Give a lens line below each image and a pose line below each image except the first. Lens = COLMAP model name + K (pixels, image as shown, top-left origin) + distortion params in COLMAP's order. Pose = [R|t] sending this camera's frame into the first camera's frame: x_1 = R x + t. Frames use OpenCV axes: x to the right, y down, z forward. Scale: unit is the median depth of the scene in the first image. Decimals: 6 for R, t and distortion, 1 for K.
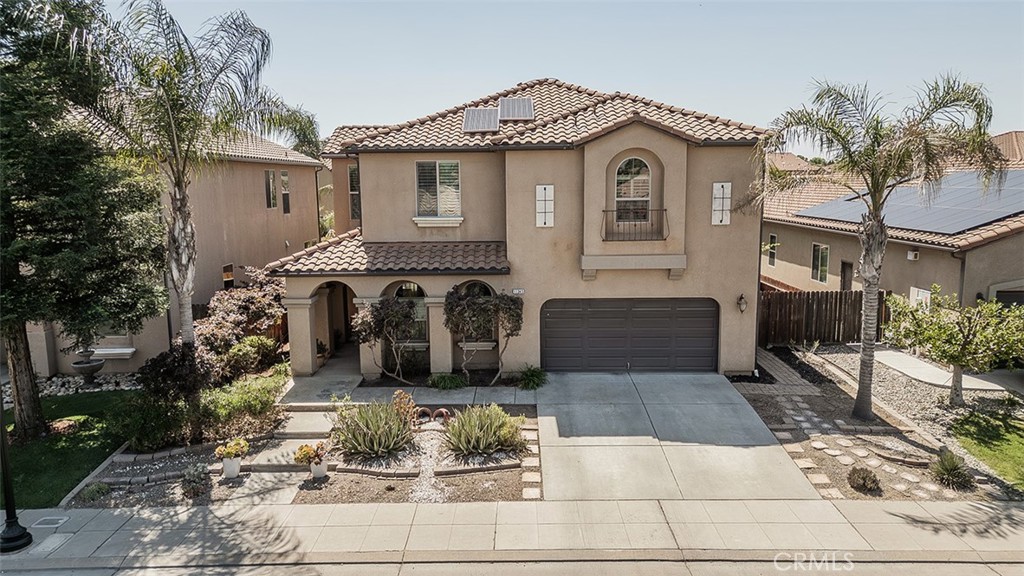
lens RADIAL K [[723.7, 0, 510.4], [0, 723.7, 286.7], [0, 0, 1]] dist [0.065214, -0.028677]
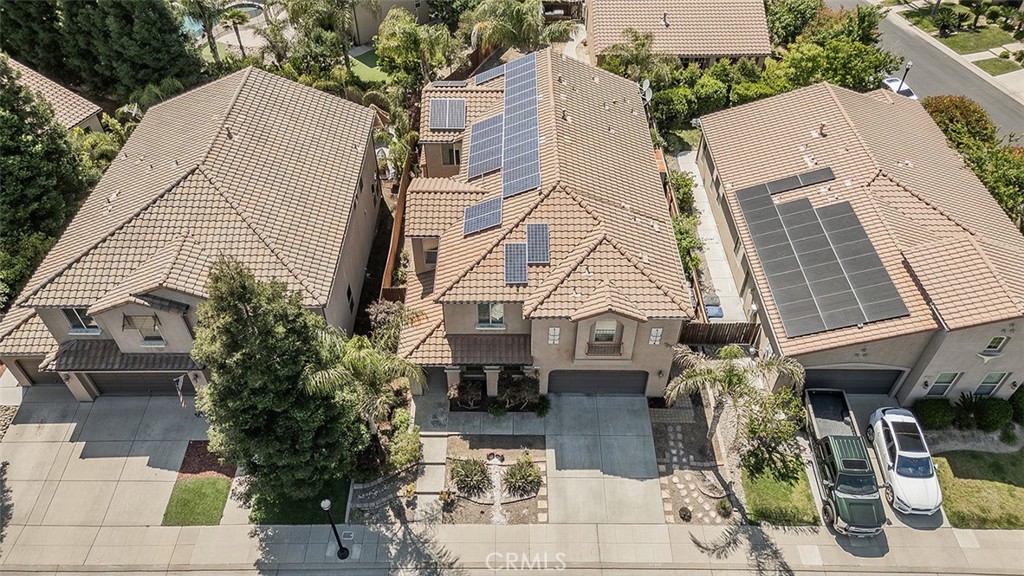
lens RADIAL K [[723.7, 0, 512.2], [0, 723.7, 292.8], [0, 0, 1]] dist [0.065214, -0.028677]
pose [[0.999884, 0.002203, 0.015076, -0.092004], [-0.010747, 0.803359, 0.595398, -1.434288], [-0.010800, -0.595491, 0.803290, -0.380274]]
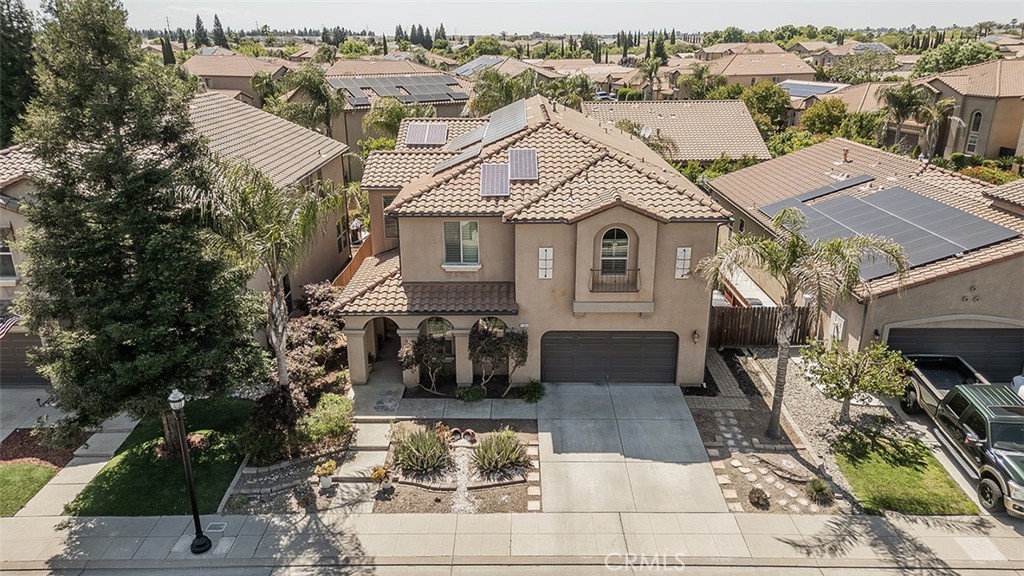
lens RADIAL K [[723.7, 0, 511.2], [0, 723.7, 287.2], [0, 0, 1]] dist [0.065214, -0.028677]
pose [[0.999976, 0.005241, 0.004442, -0.022247], [-0.005970, 0.982840, 0.184364, -0.359013], [-0.003400, -0.184387, 0.982848, -0.311712]]
